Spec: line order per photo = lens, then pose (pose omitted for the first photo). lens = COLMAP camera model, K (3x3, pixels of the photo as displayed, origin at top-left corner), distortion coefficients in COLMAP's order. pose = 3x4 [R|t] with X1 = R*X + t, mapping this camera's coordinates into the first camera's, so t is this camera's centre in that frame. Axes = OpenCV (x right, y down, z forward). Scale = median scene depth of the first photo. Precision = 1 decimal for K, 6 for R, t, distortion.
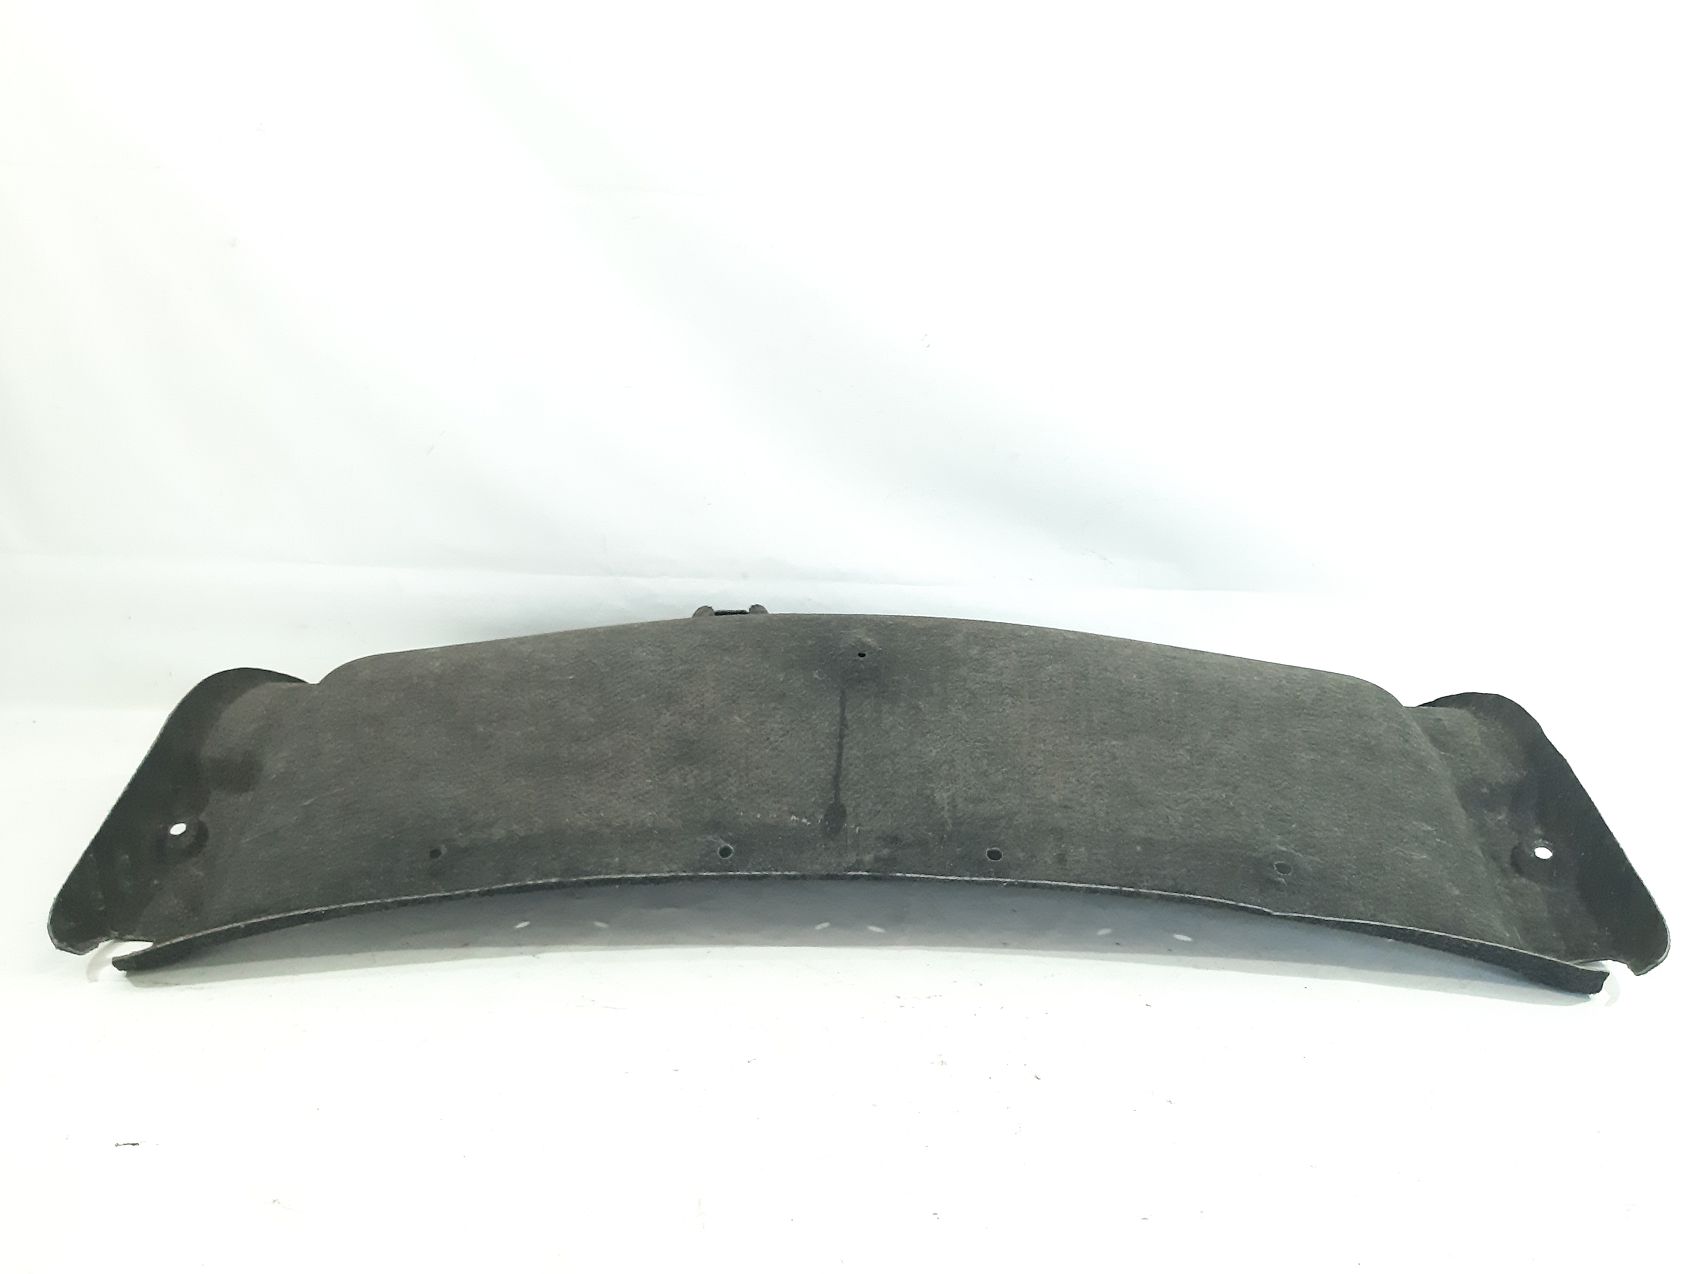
lens RADIAL K [[1335.1, 0, 850.5], [0, 1335.1, 660.1], [0, 0, 1]] dist [0.100065, -0.235044]
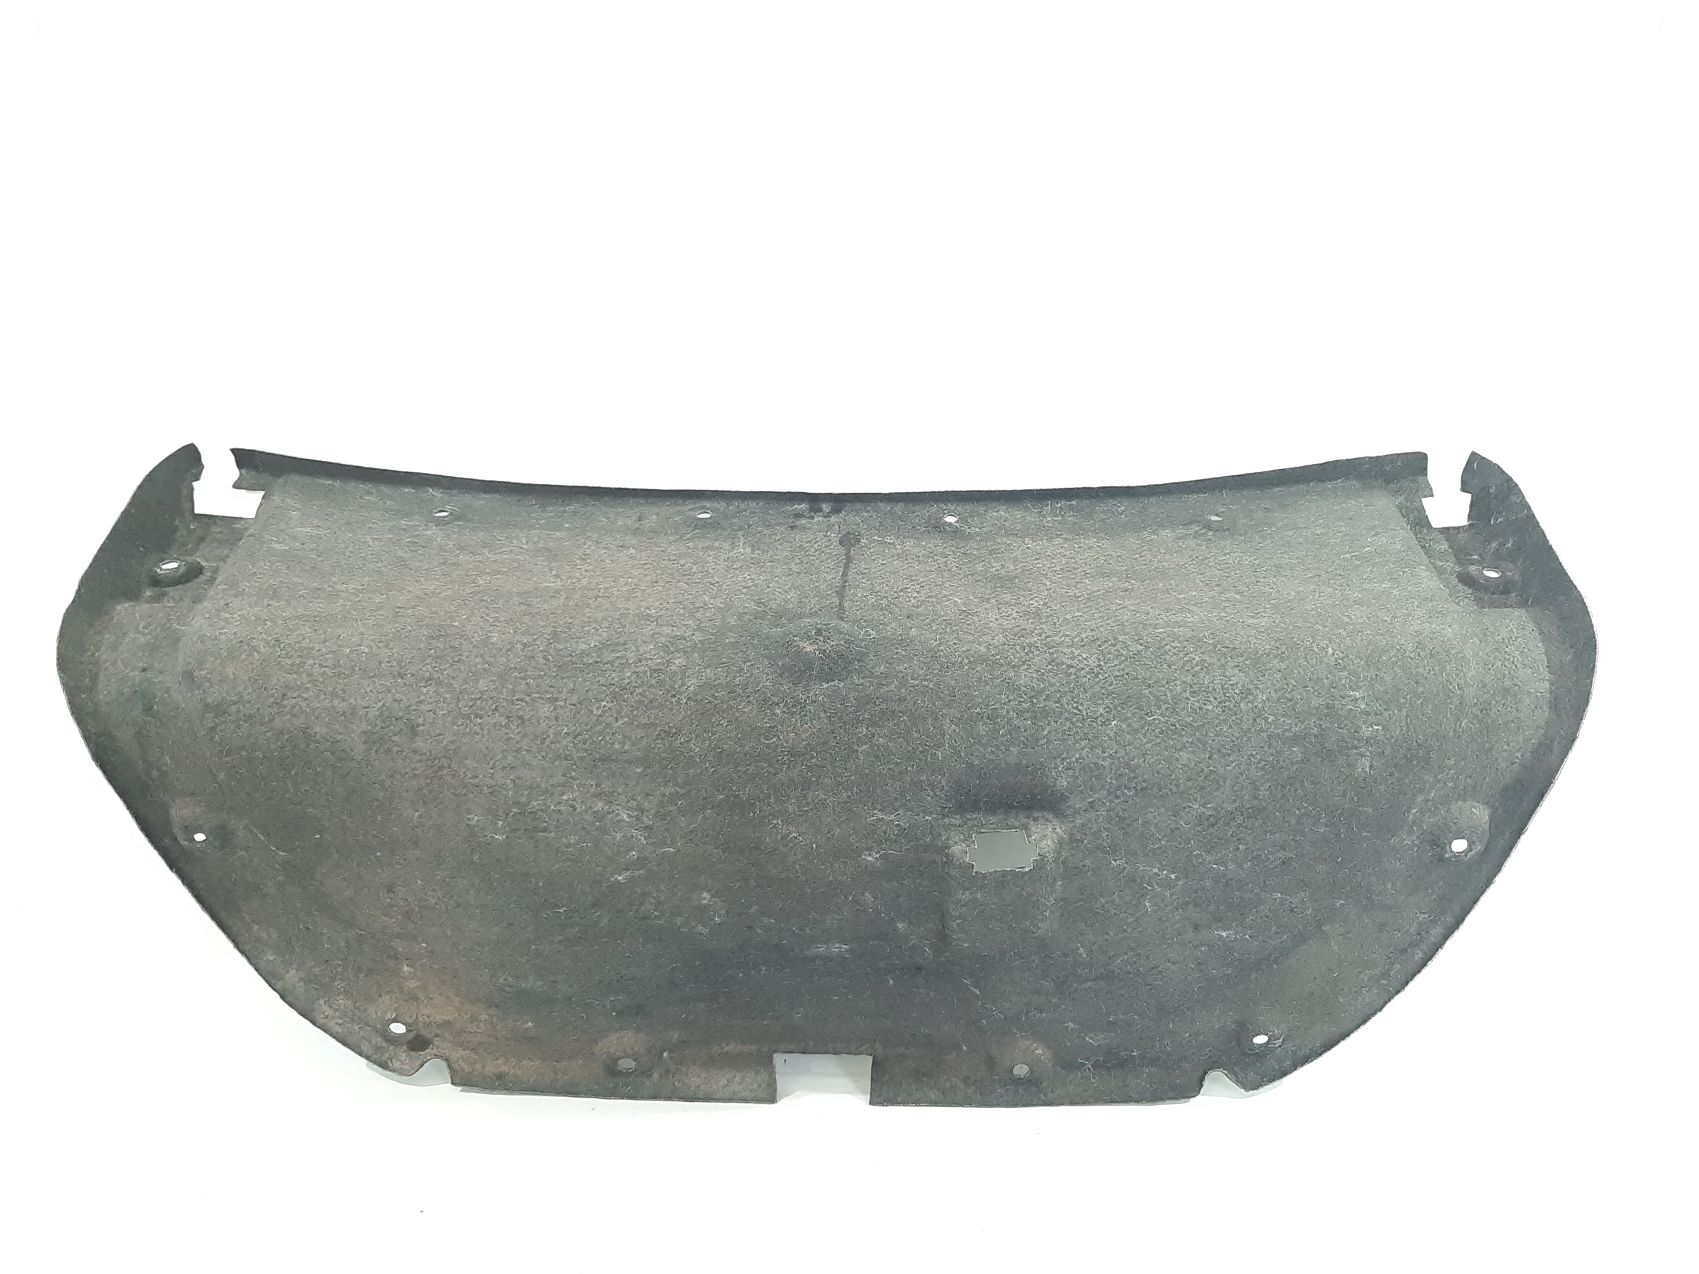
lens RADIAL K [[1335.1, 0, 850.5], [0, 1335.1, 660.1], [0, 0, 1]] dist [0.100065, -0.235044]
pose [[-0.999970, -0.006917, -0.003384, -0.009504], [-0.004130, 0.110769, 0.993838, -0.880849], [-0.006500, 0.993822, -0.110794, 1.179303]]
